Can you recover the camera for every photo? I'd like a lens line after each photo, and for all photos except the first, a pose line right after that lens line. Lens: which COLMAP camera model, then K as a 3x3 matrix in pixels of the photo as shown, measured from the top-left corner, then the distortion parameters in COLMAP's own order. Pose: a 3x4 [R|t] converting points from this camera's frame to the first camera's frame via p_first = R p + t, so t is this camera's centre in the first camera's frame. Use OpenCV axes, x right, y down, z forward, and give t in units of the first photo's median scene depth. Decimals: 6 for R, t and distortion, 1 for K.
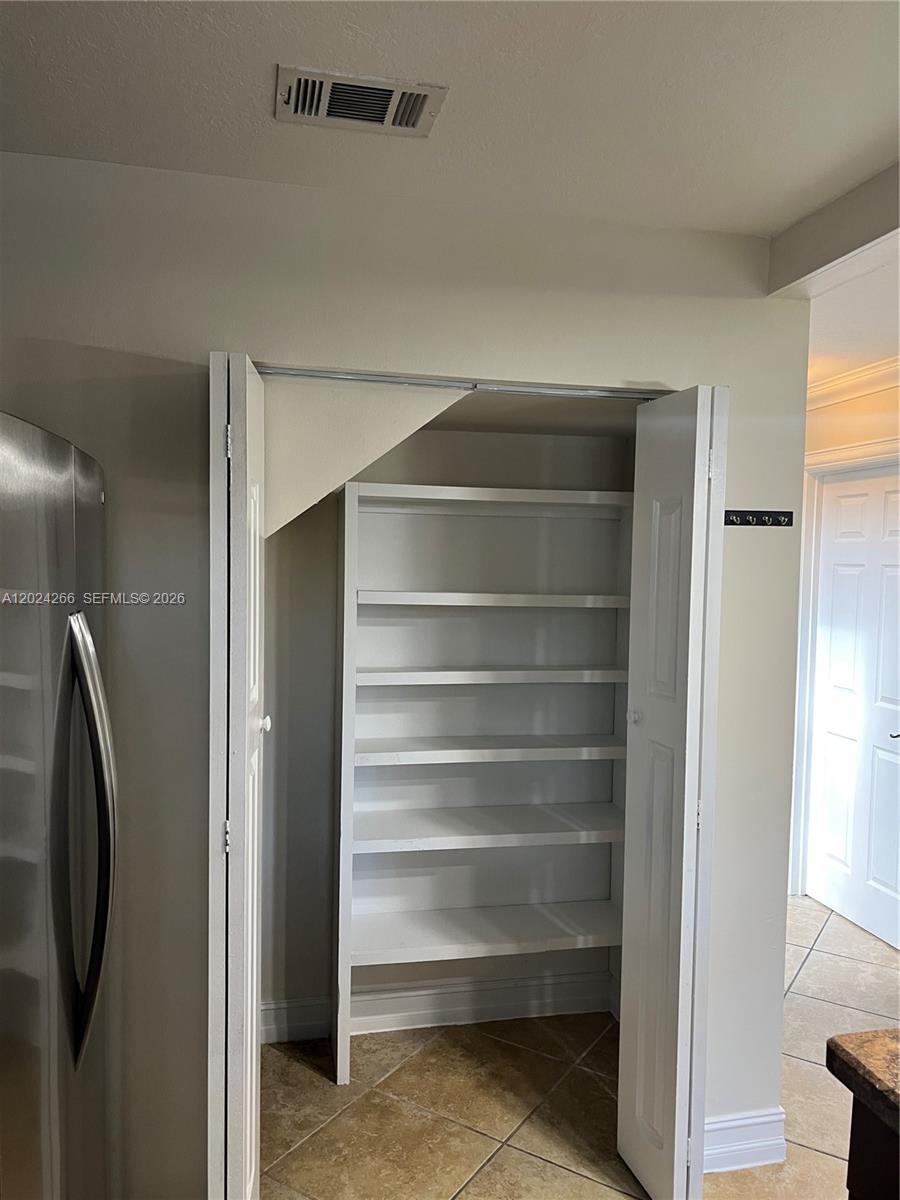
lens RADIAL K [[895.7, 0, 451.4], [0, 895.7, 622.7], [0, 0, 1]] dist [0.068974, -0.076206]
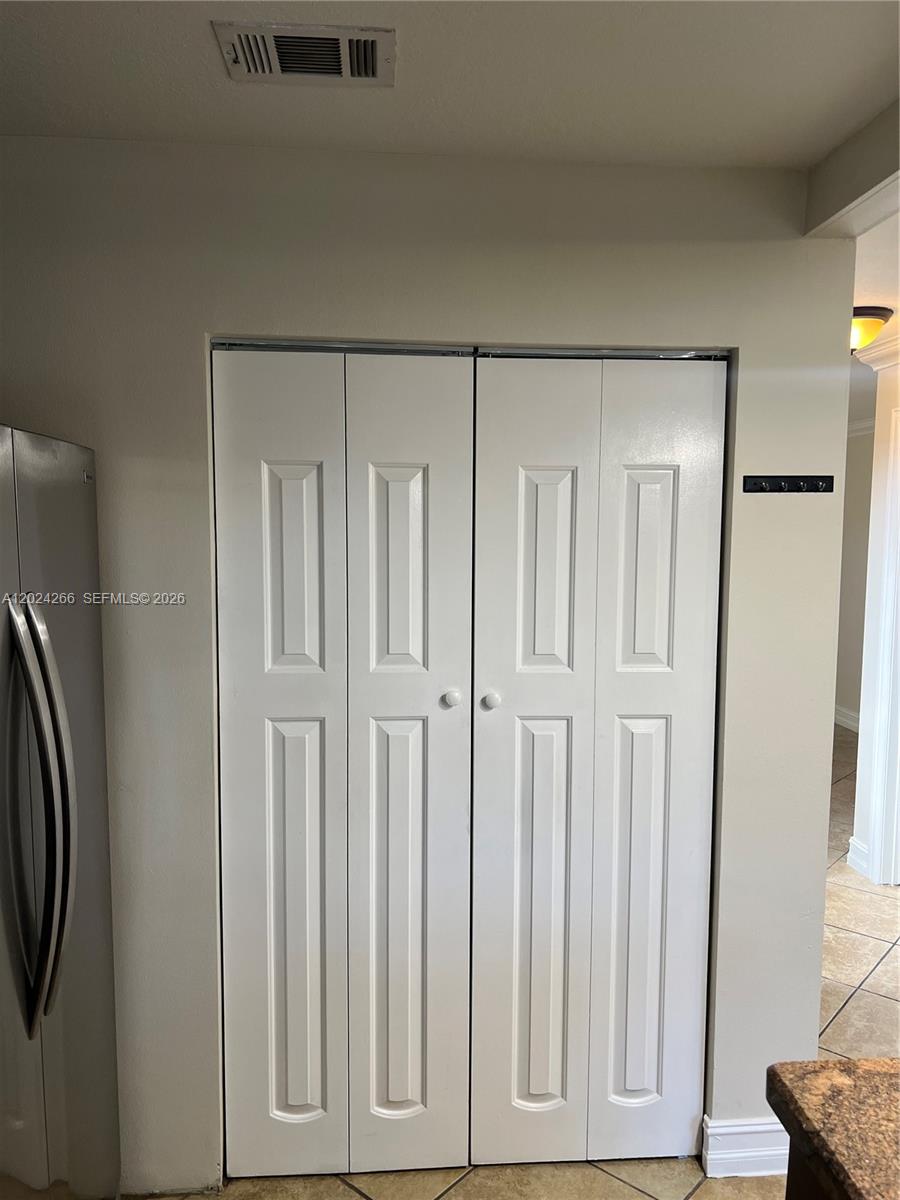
lens RADIAL K [[895.7, 0, 451.4], [0, 895.7, 622.7], [0, 0, 1]] dist [0.068974, -0.076206]
pose [[0.989660, 0.004228, -0.143372, 0.187119], [0.001469, 0.999214, 0.039608, -0.017759], [0.143427, -0.039409, 0.988876, 0.059864]]
